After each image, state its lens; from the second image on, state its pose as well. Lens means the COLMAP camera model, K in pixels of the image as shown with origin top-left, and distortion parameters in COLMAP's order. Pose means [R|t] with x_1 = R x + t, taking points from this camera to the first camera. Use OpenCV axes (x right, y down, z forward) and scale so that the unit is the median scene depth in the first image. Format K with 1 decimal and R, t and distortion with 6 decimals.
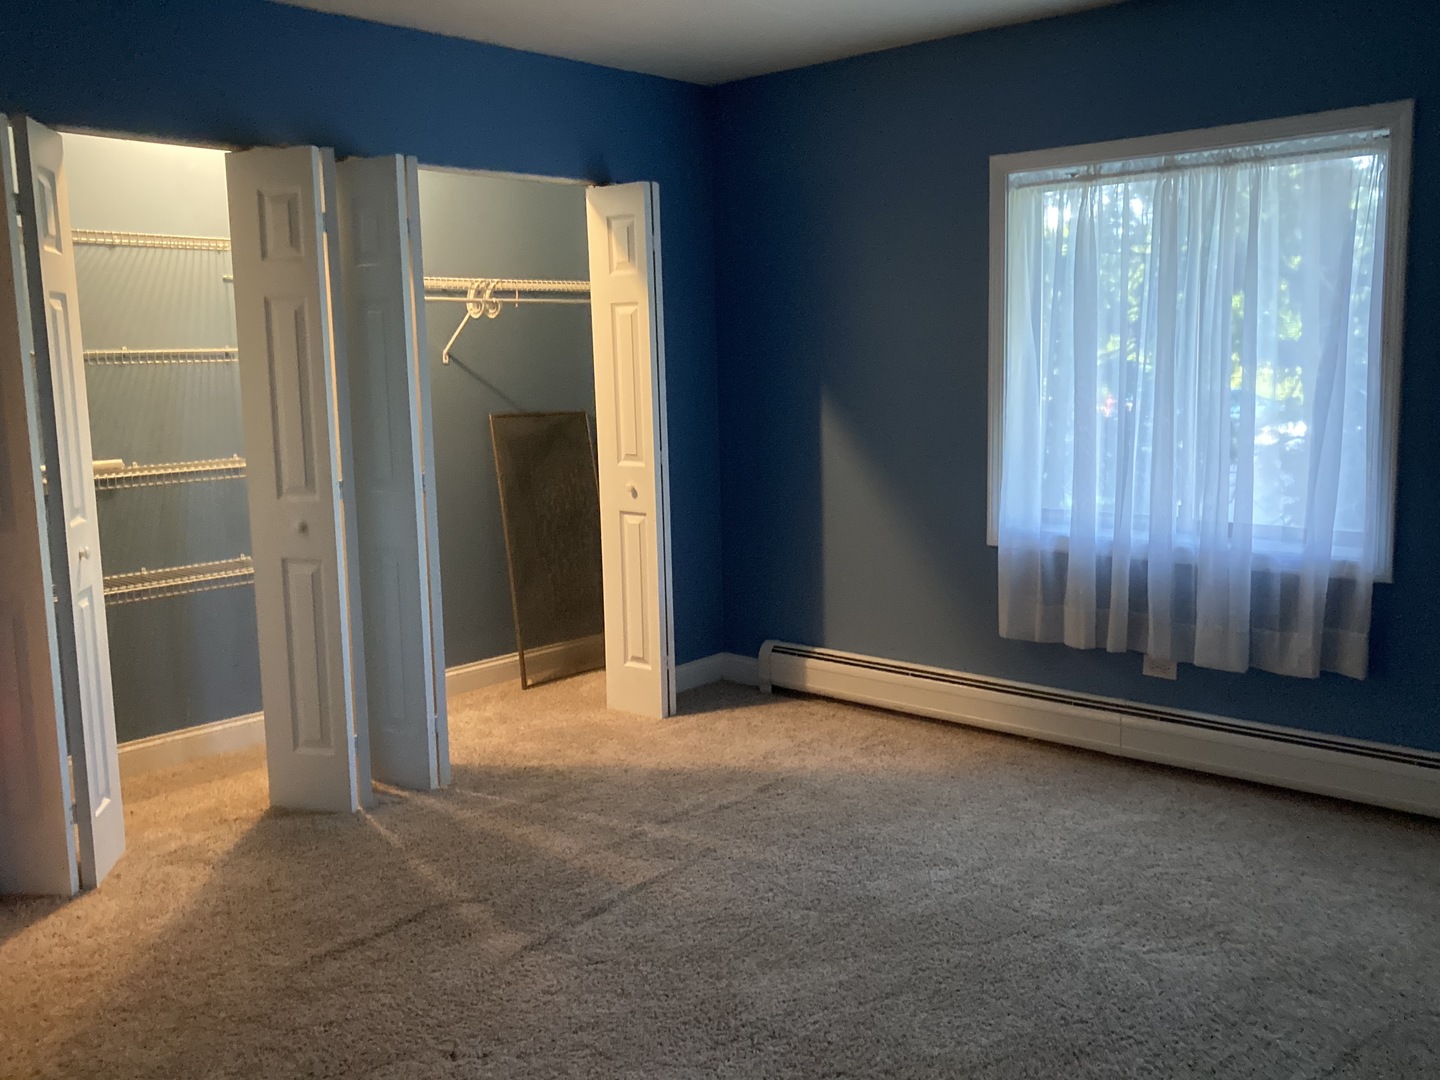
lens RADIAL K [[1300.0, 0, 720.0], [0, 1300.0, 540.0], [0, 0, 1]] dist [0.070970, -0.207419]
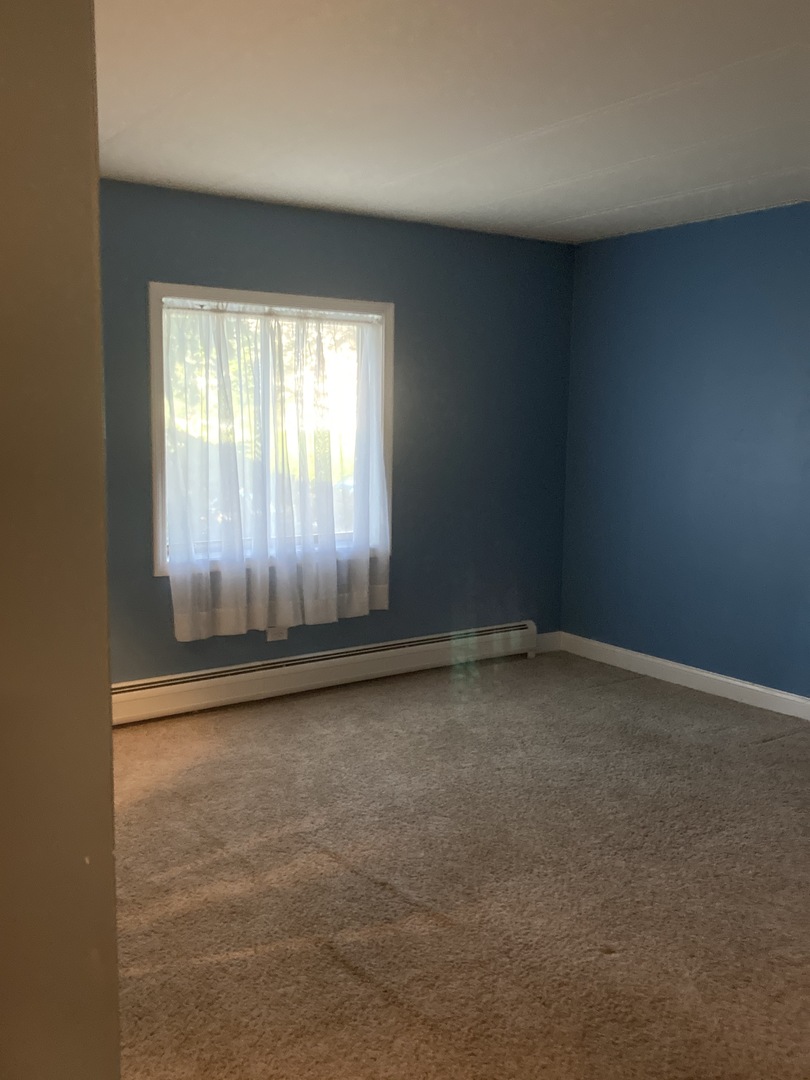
lens RADIAL K [[968.0, 0, 405.0], [0, 968.0, 540.0], [0, 0, 1]] dist [-0.002240, -0.549177]
pose [[0.193467, -0.096679, 0.976332, -0.772244], [0.120822, 0.989906, 0.074082, -0.082808], [-0.973639, 0.103630, 0.203195, 0.630586]]
